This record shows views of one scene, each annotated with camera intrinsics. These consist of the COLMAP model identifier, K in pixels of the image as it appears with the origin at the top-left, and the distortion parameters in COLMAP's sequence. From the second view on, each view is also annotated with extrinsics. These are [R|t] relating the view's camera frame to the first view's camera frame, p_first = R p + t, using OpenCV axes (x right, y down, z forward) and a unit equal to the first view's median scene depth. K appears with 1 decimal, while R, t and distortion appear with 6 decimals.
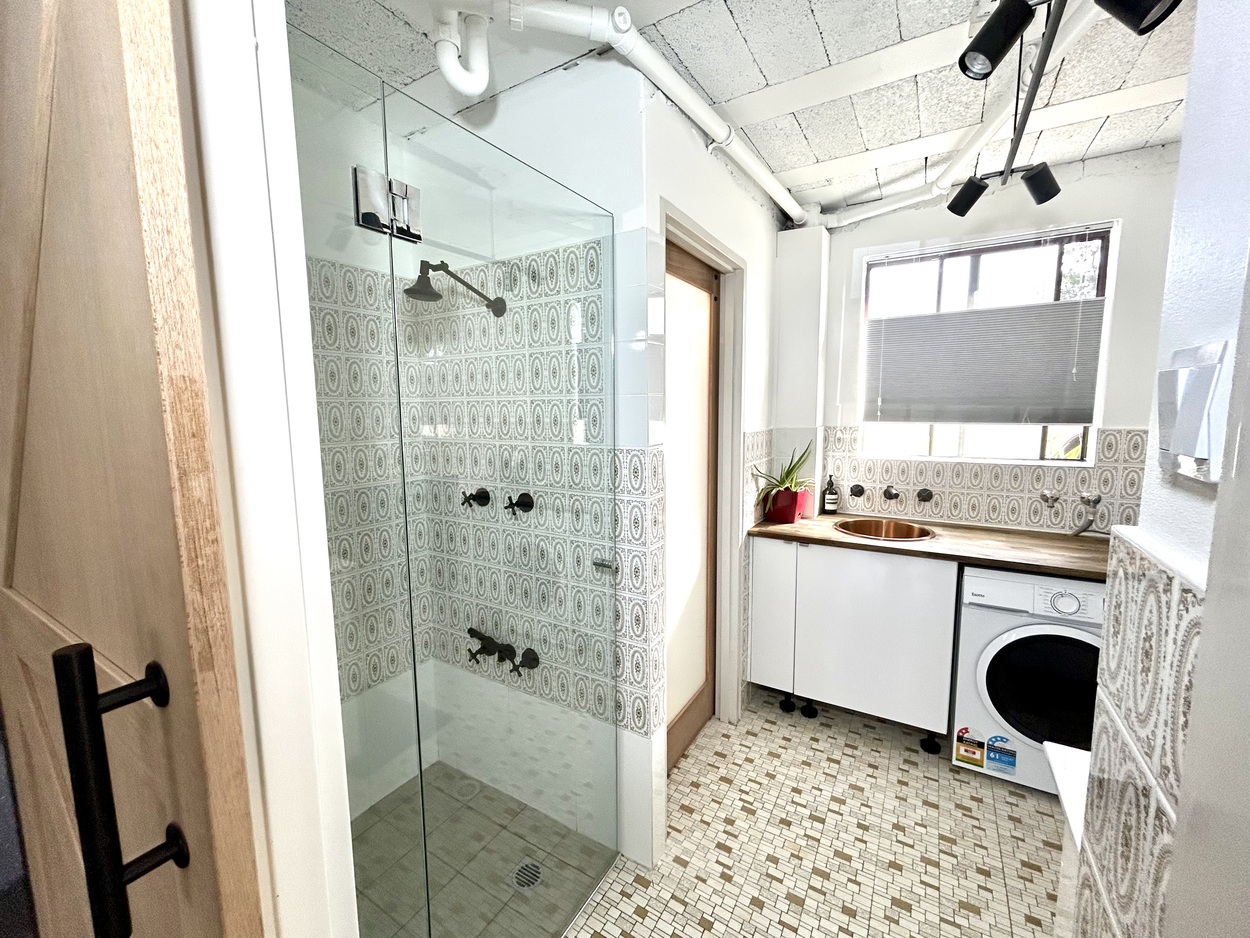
lens RADIAL K [[511.3, 0, 625.0], [0, 511.3, 469.0], [0, 0, 1]] dist [0.000293, 0.000149]
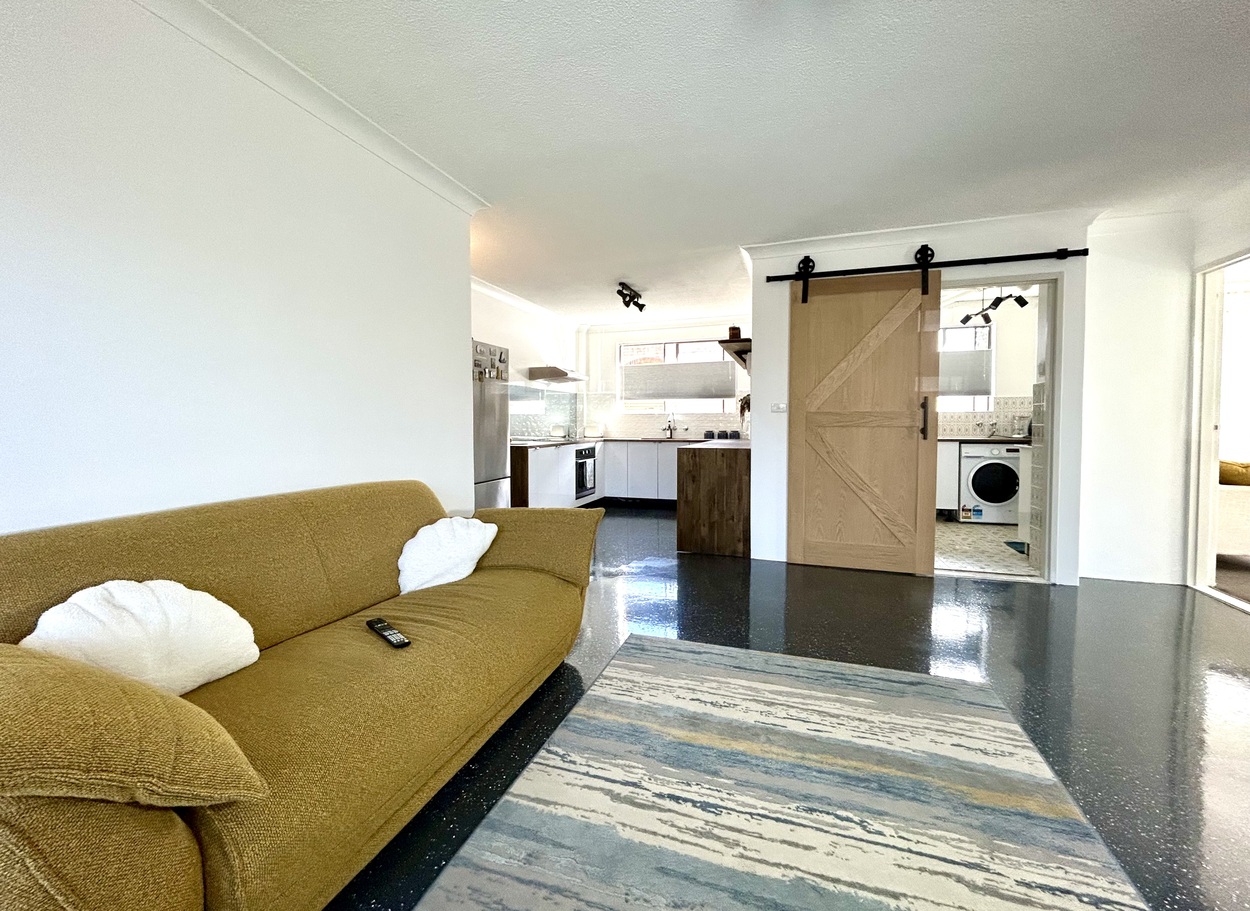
lens RADIAL K [[515.0, 0, 627.1], [0, 515.0, 441.1], [0, 0, 1]] dist [-0.001470, 0.000243]
pose [[0.975477, 0.000056, 0.220102, -1.657811], [0.019864, 0.995897, -0.088287, 0.378002], [-0.219204, 0.090494, 0.971473, -1.266742]]
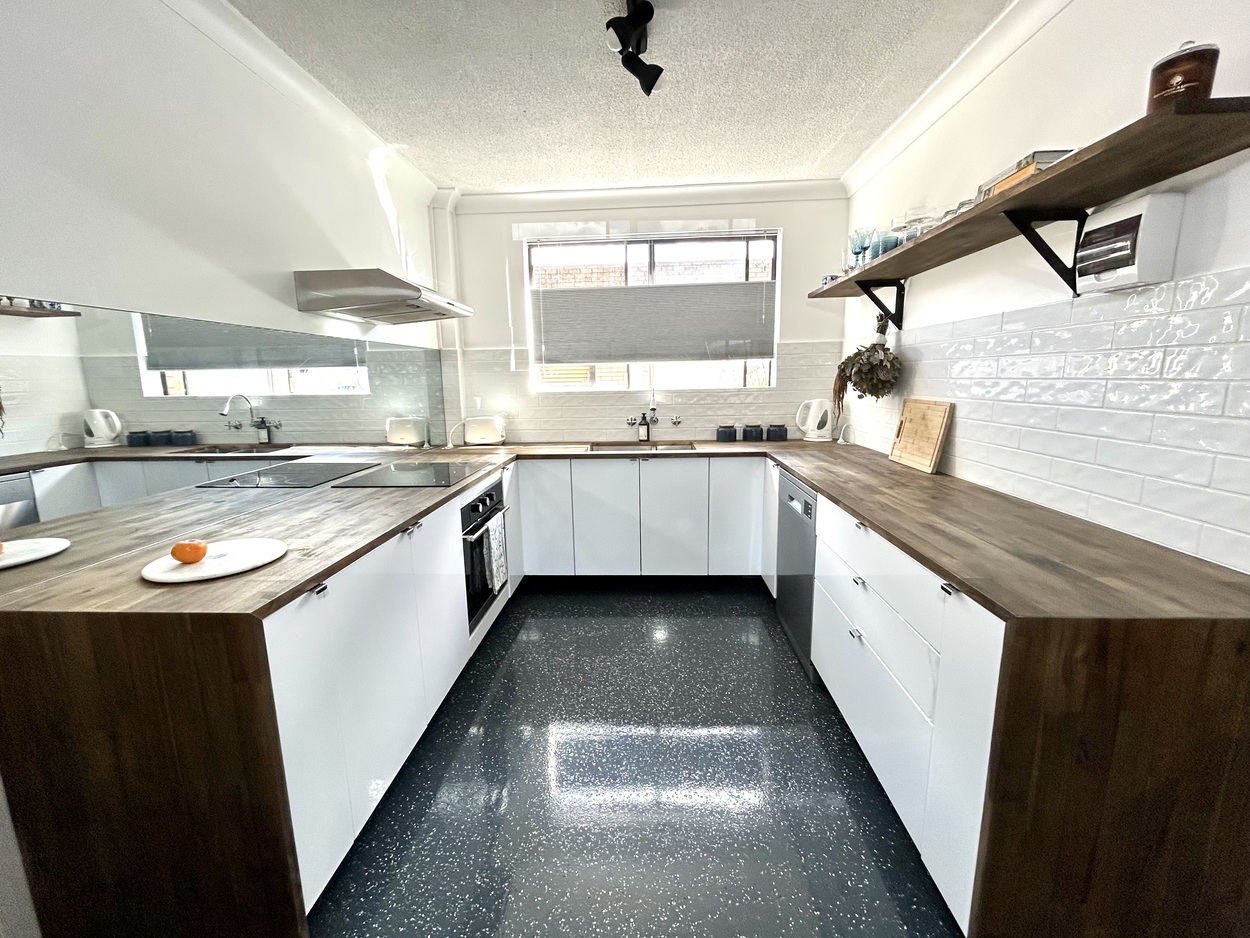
lens RADIAL K [[511.3, 0, 625.0], [0, 511.3, 469.0], [0, 0, 1]] dist [0.000293, 0.000149]
pose [[0.880234, -0.092907, 0.465356, -1.484256], [0.070505, 0.995368, 0.065361, 0.033827], [-0.469272, -0.024723, 0.882707, 0.549430]]
